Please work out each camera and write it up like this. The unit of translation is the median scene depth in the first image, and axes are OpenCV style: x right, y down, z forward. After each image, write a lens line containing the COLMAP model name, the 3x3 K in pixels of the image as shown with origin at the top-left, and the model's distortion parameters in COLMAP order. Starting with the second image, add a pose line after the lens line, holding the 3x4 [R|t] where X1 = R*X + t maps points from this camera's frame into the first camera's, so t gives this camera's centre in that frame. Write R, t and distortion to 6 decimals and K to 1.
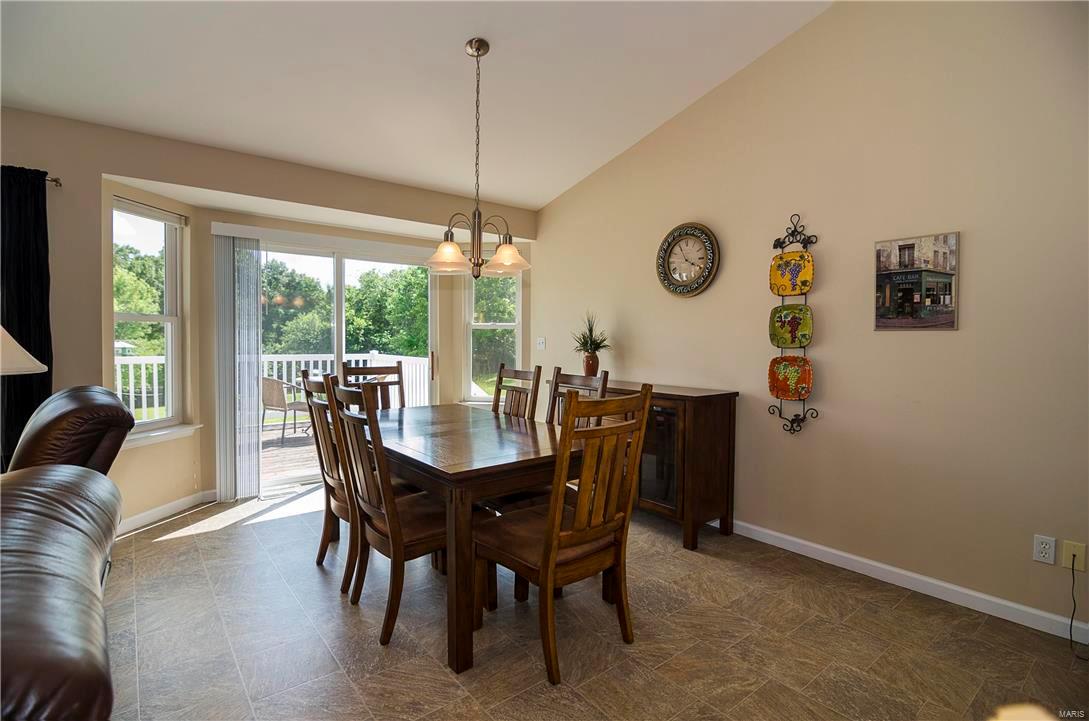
lens RADIAL K [[520.6, 0, 544.5], [0, 520.6, 360.5], [0, 0, 1]] dist [-0.003332, -0.014101]
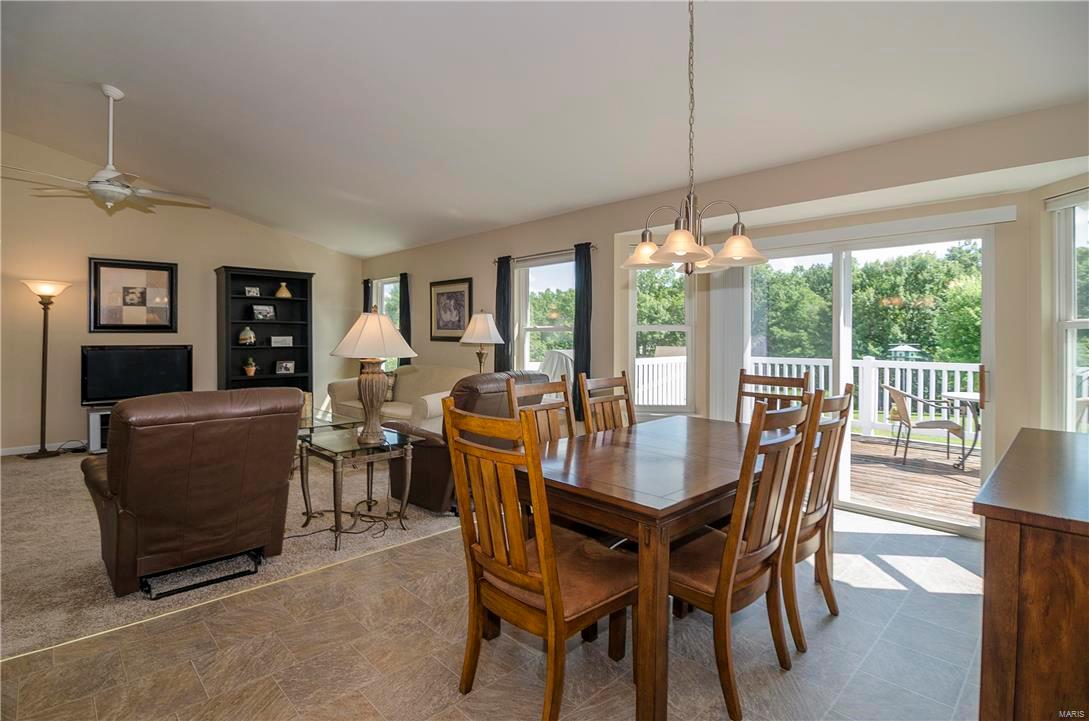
lens RADIAL K [[531.9, 0, 536.5], [0, 531.9, 338.1], [0, 0, 1]] dist [-0.015542, -0.000470]
pose [[0.090301, -0.006528, -0.995893, 0.591808], [-0.043213, 0.999011, -0.010467, -0.028380], [0.994977, 0.043981, 0.089930, 0.554272]]
